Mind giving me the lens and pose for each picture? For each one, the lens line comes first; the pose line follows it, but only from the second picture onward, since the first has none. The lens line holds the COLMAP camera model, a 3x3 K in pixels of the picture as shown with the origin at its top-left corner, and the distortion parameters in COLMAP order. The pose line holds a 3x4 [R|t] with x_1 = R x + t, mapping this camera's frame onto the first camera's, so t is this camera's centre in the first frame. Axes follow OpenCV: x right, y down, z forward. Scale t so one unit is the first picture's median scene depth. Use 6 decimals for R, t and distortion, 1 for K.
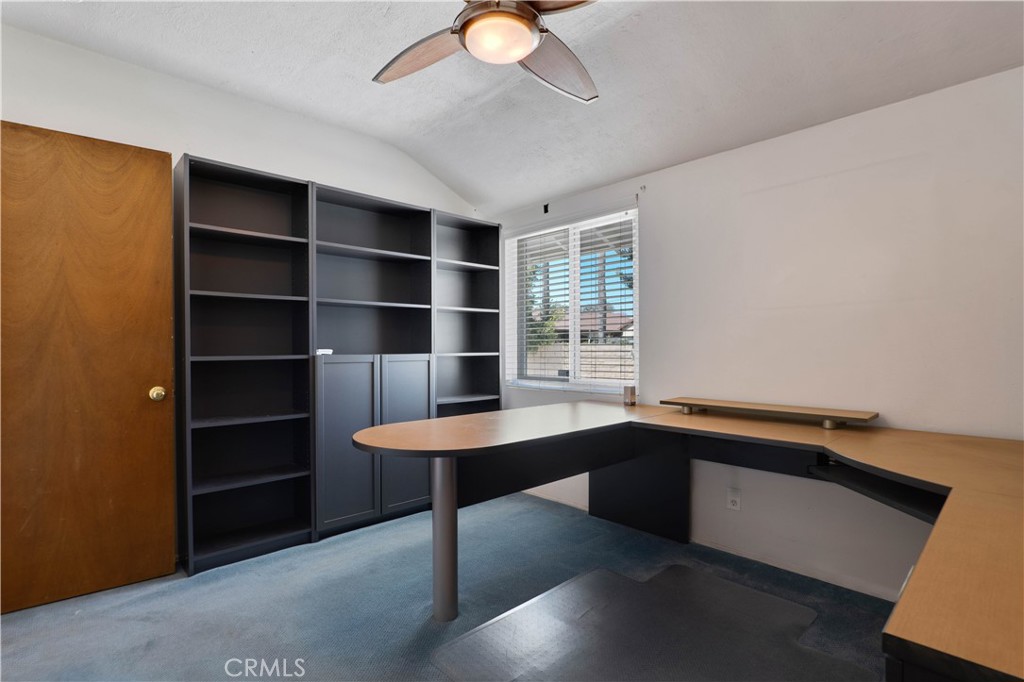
lens RADIAL K [[488.5, 0, 510.9], [0, 488.5, 342.1], [0, 0, 1]] dist [-0.021783, 0.006708]
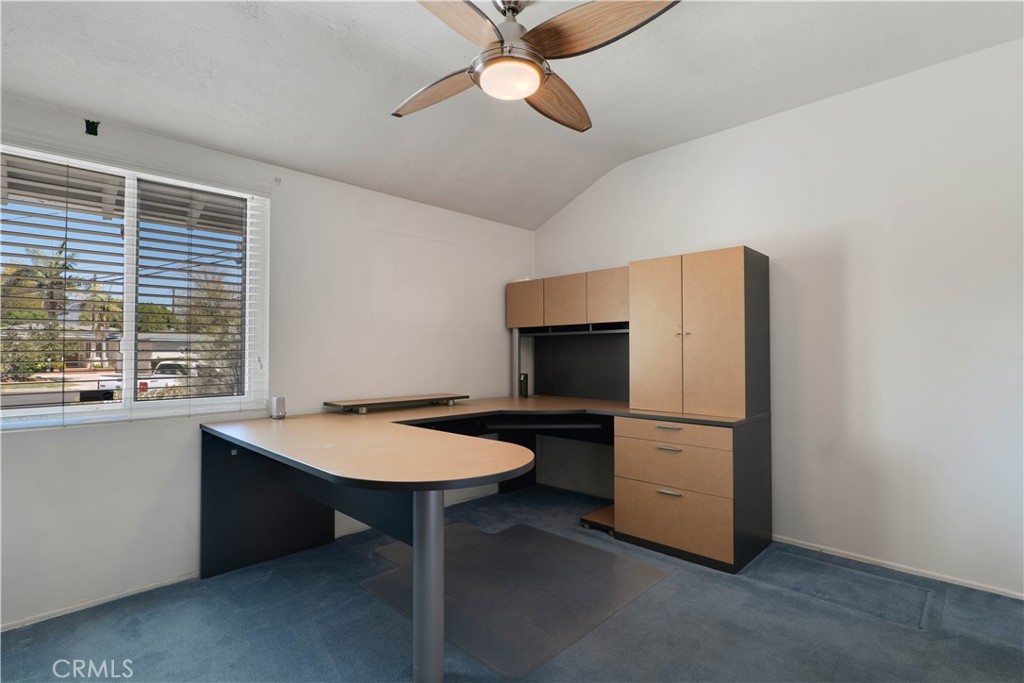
lens RADIAL K [[488.5, 0, 510.9], [0, 488.5, 342.6], [0, 0, 1]] dist [-0.021783, 0.006708]
pose [[-0.038443, 0.023090, 0.998994, -0.651051], [-0.011139, 0.999661, -0.023534, 0.003505], [-0.999199, -0.012033, -0.038173, 0.598611]]
